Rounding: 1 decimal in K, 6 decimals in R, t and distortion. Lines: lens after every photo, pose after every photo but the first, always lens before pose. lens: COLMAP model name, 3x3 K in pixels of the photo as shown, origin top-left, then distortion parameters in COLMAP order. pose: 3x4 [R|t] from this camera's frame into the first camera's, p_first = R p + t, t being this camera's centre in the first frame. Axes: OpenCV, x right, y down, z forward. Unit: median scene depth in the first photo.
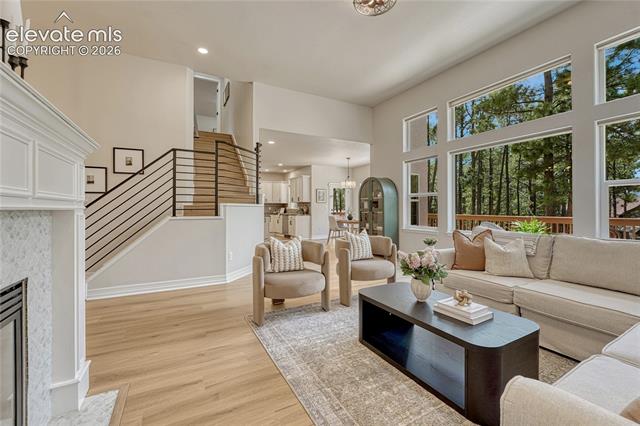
lens RADIAL K [[270.8, 0, 320.0], [0, 270.8, 213.0], [0, 0, 1]] dist [-0.001339, -0.000300]
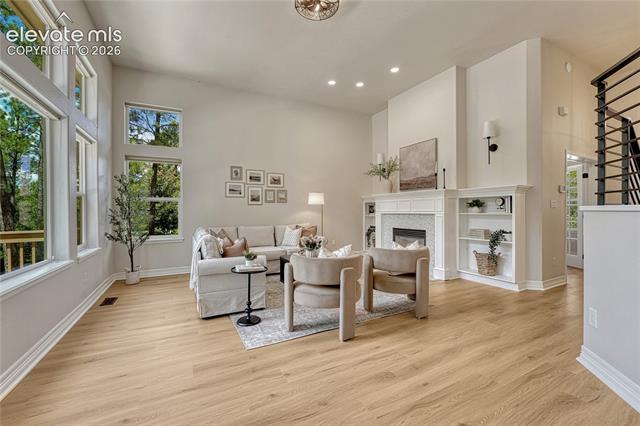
lens RADIAL K [[270.8, 0, 320.0], [0, 270.8, 213.0], [0, 0, 1]] dist [-0.001339, -0.000300]
pose [[-0.999697, 0.014678, 0.019755, 0.148942], [0.015078, 0.999681, 0.020238, -0.042630], [-0.019452, 0.020530, -0.999600, 1.676775]]
